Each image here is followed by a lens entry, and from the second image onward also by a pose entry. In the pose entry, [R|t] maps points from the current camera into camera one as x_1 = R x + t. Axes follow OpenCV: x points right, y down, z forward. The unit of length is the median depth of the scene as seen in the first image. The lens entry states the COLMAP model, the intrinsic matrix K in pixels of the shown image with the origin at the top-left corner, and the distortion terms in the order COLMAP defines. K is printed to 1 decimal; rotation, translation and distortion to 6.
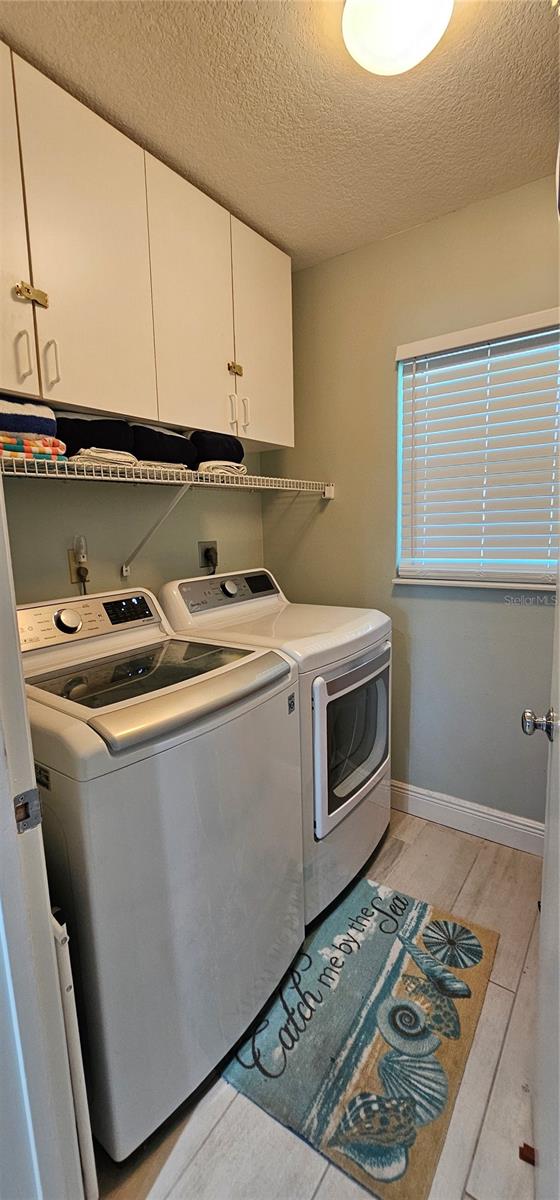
lens RADIAL K [[492.6, 0, 276.3], [0, 492.6, 595.9], [0, 0, 1]] dist [0.002423, -0.000423]
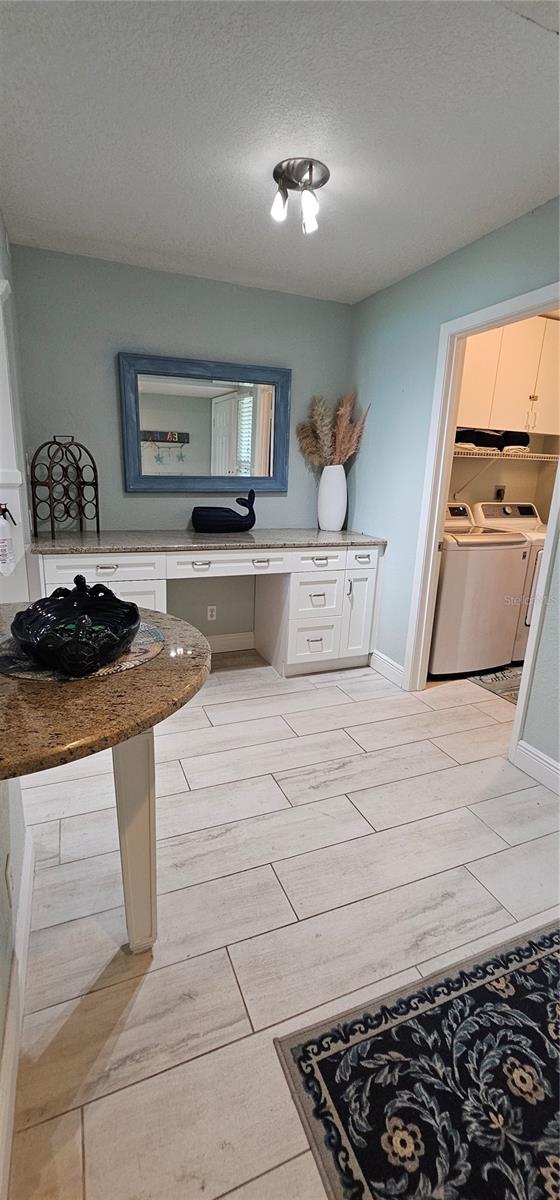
lens RADIAL K [[492.6, 0, 276.3], [0, 492.6, 595.9], [0, 0, 1]] dist [0.002423, -0.000423]
pose [[0.847059, 0.194461, -0.494647, 0.177799], [-0.137032, 0.979105, 0.150255, 0.164704], [0.513530, -0.059492, 0.856007, -1.289184]]
